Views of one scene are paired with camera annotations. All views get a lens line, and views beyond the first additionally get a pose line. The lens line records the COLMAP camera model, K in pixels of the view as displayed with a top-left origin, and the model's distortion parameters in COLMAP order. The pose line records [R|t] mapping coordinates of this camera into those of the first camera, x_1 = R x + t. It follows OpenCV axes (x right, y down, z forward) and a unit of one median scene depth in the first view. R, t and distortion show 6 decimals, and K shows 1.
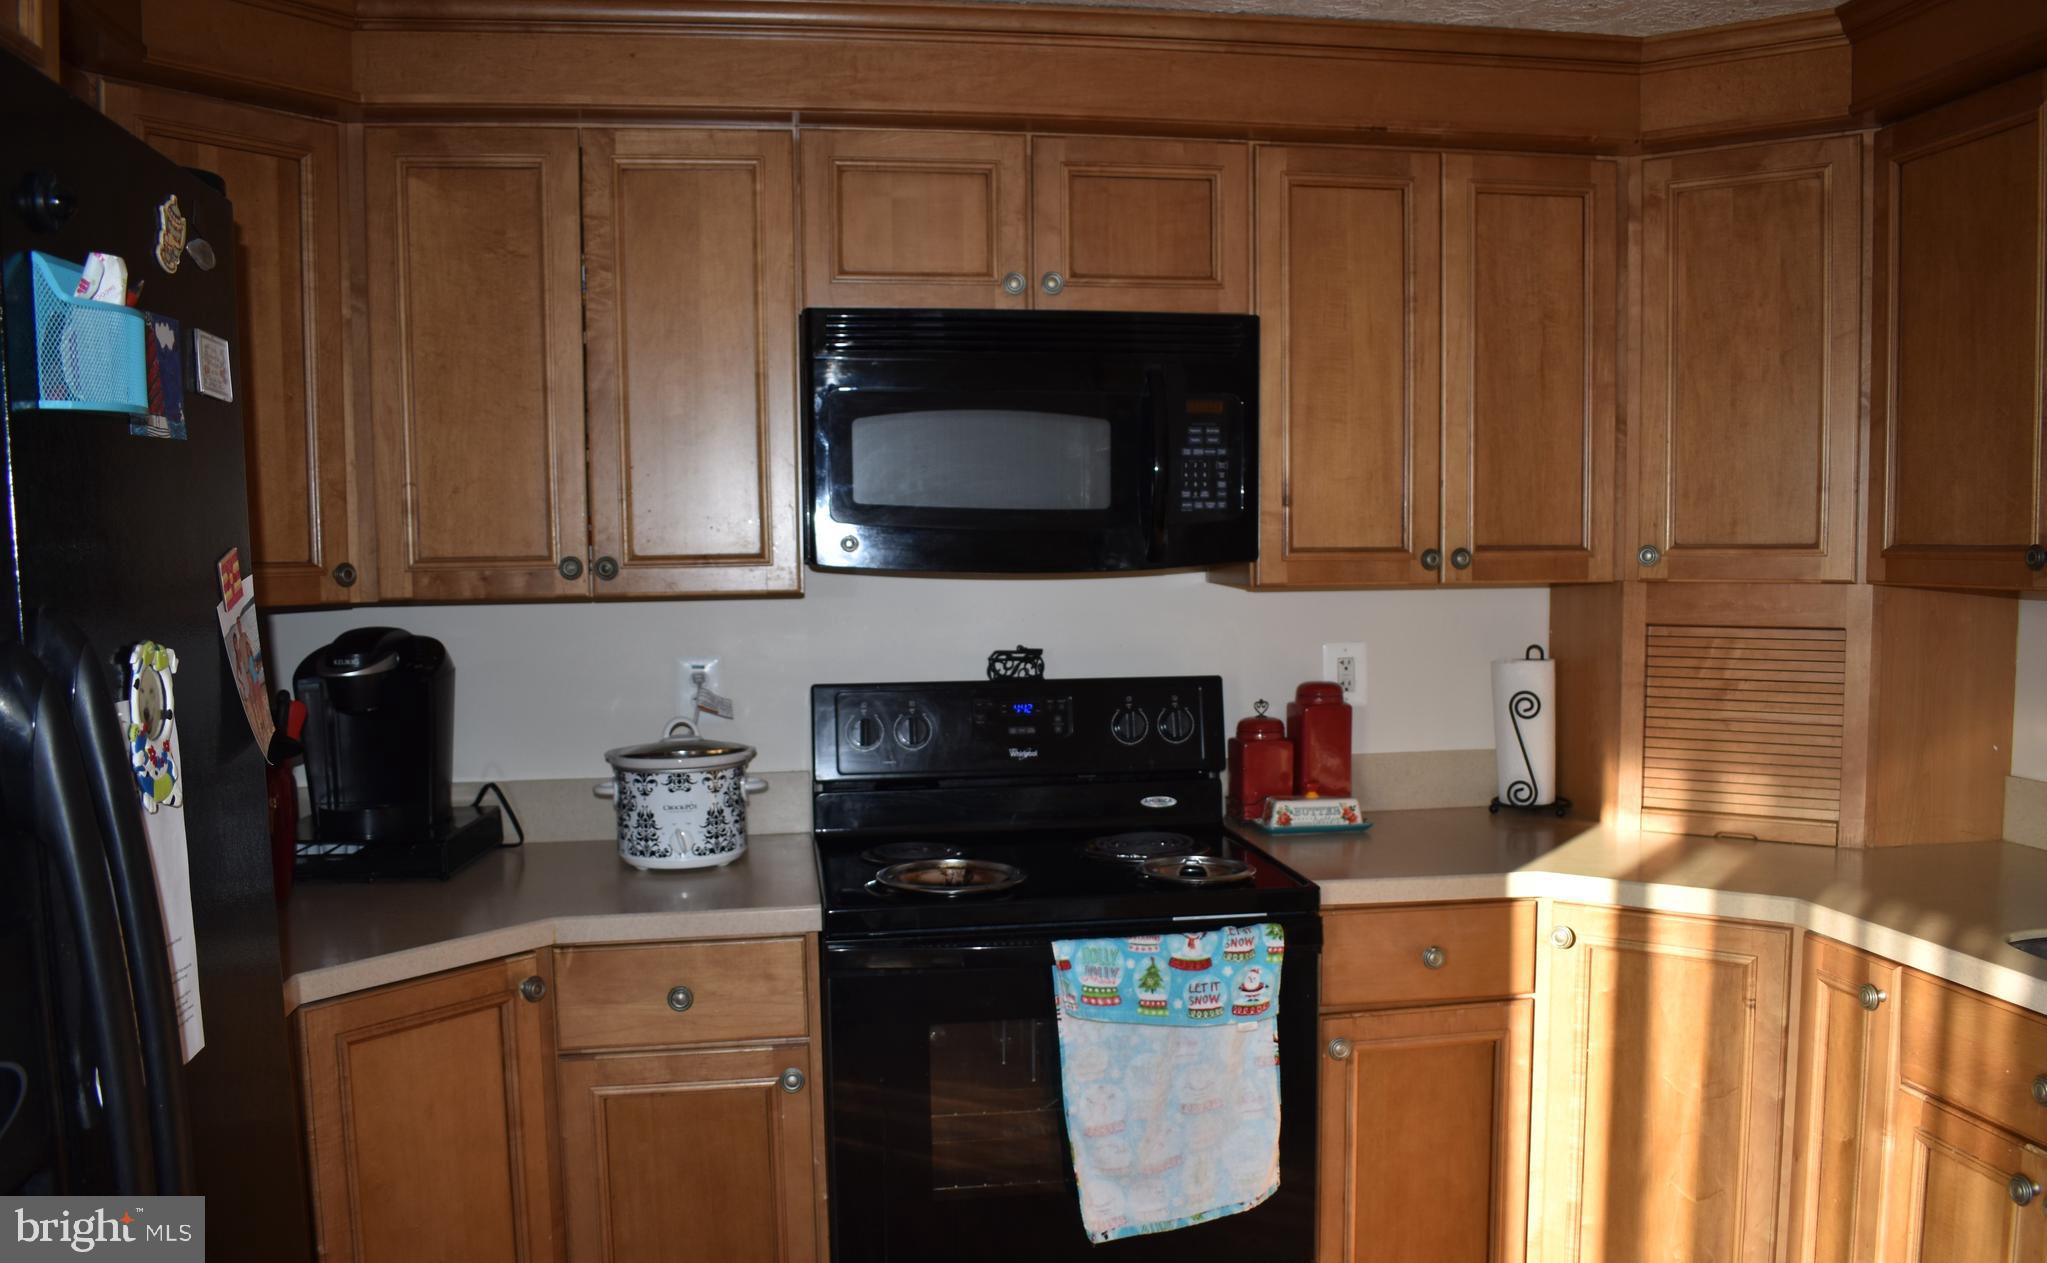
lens RADIAL K [[1585.9, 0, 1030.2], [0, 1585.9, 692.3], [0, 0, 1]] dist [-0.079681, 0.011357]
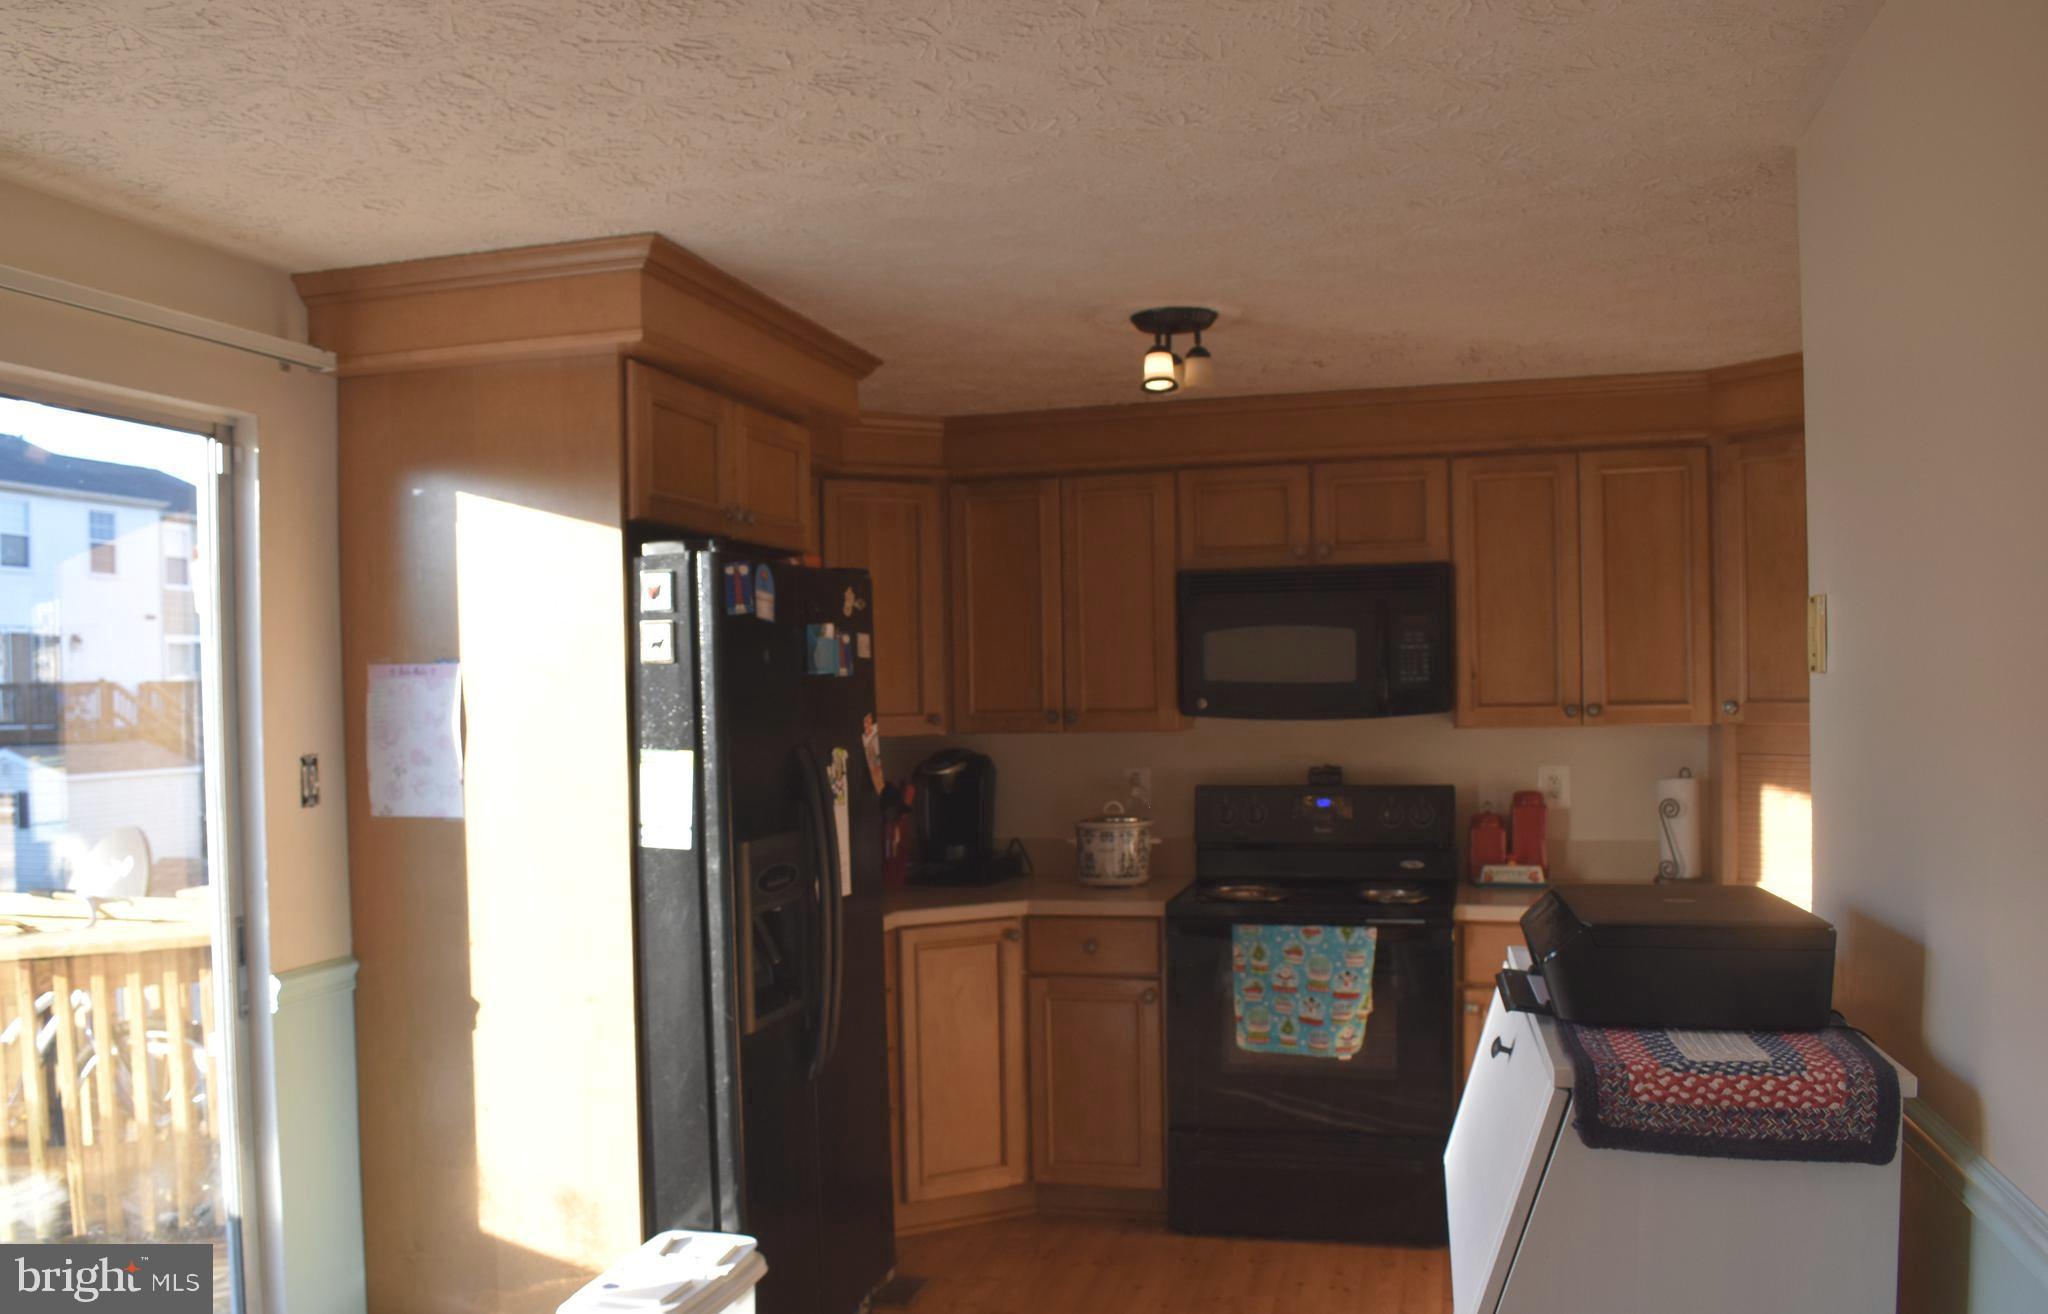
lens RADIAL K [[1538.3, 0, 1020.4], [0, 1538.3, 722.7], [0, 0, 1]] dist [-0.033672, -0.000445]
pose [[0.918839, 0.001877, -0.394629, 0.377059], [-0.027931, 0.997790, -0.060288, 0.036528], [0.393644, 0.066417, 0.916861, -0.647023]]
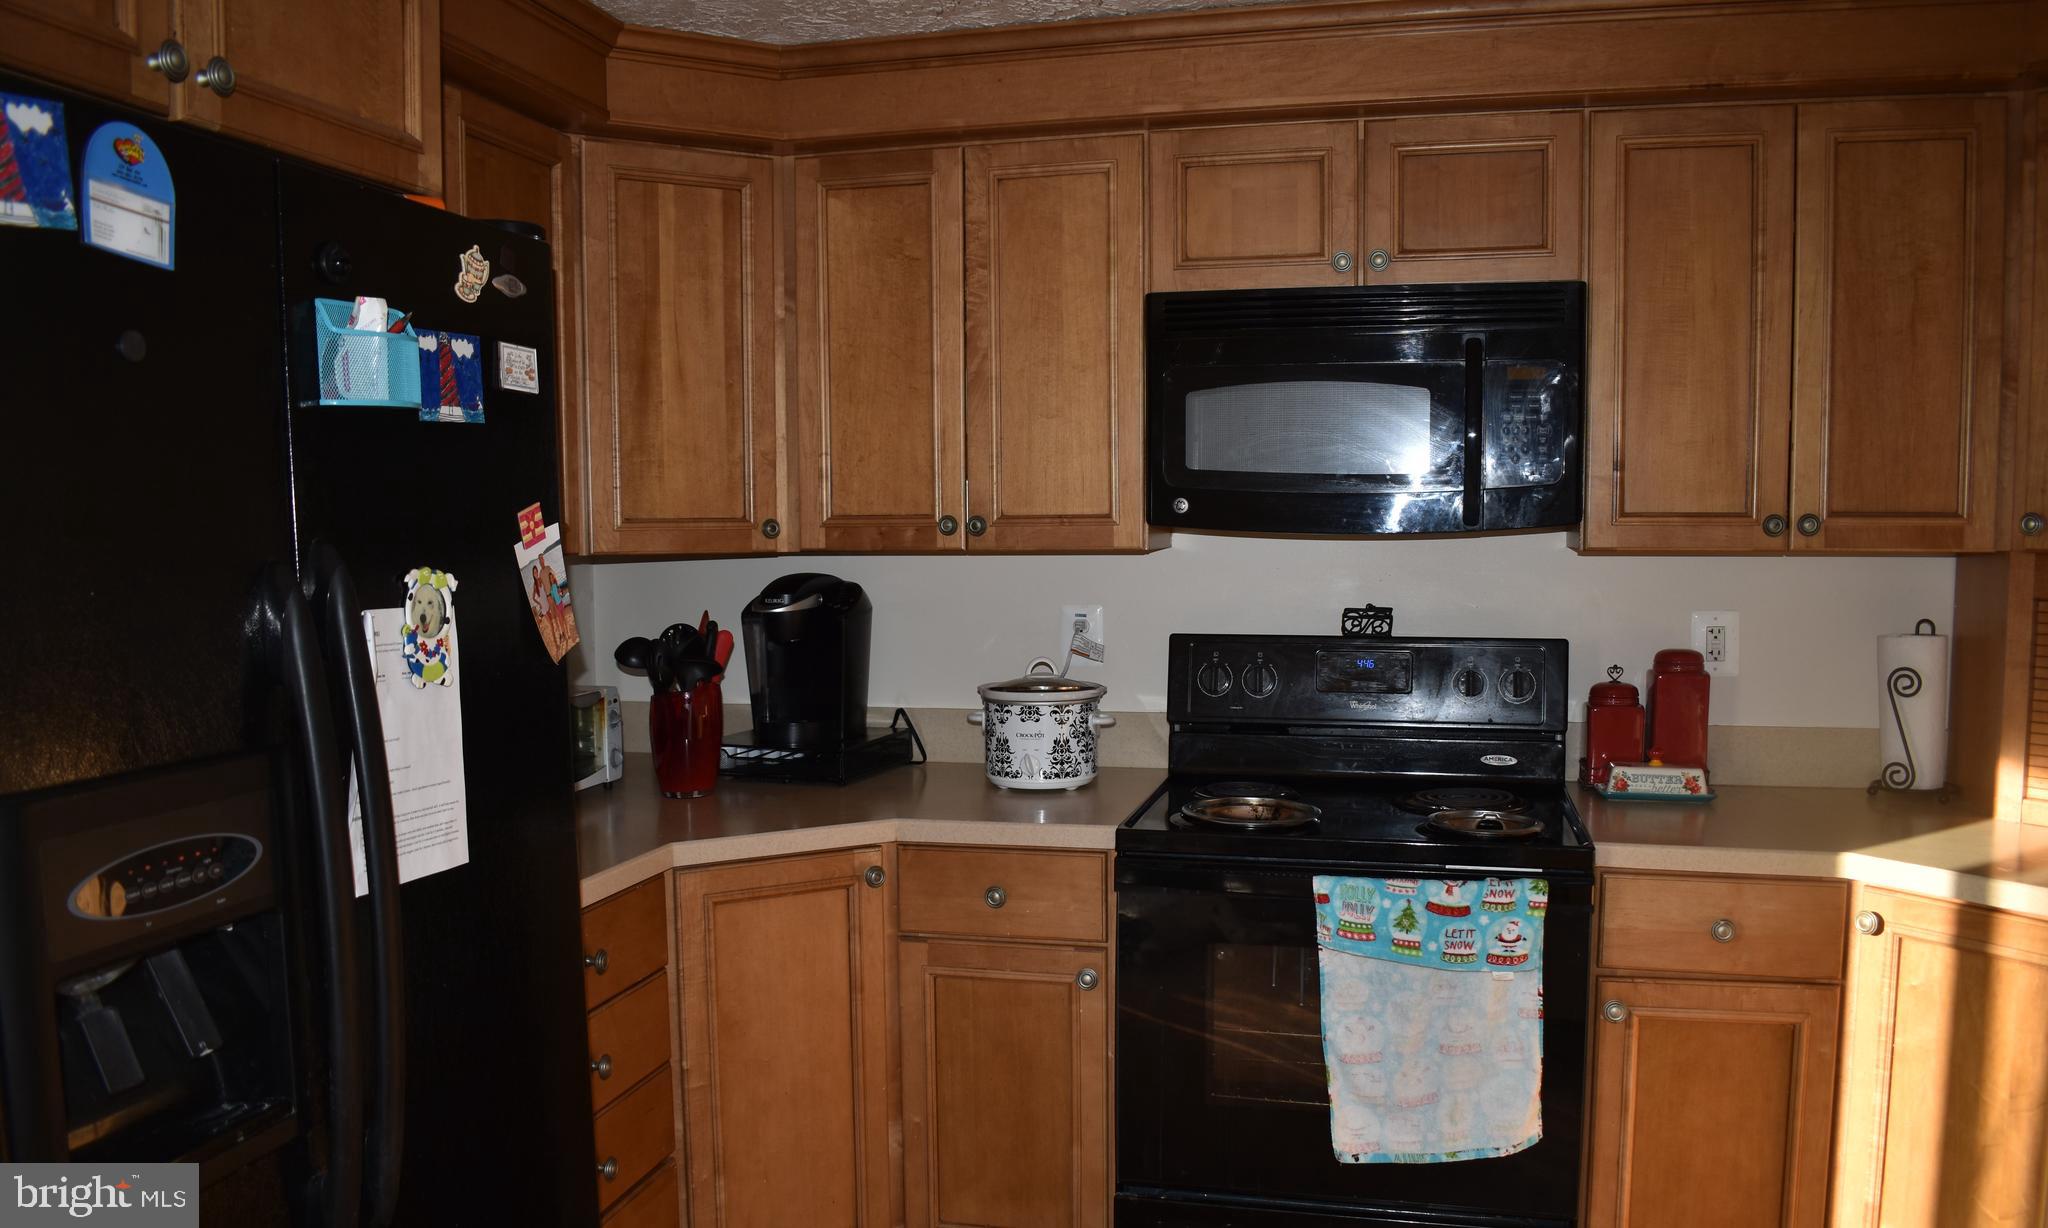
lens RADIAL K [[1538.3, 0, 1031.6], [0, 1538.3, 666.0], [0, 0, 1]] dist [-0.070416, -0.001932]
pose [[0.926150, 0.040932, -0.374928, 0.196729], [-0.038425, 0.999161, 0.014164, 0.006846], [0.375194, 0.001289, 0.926946, -0.033053]]
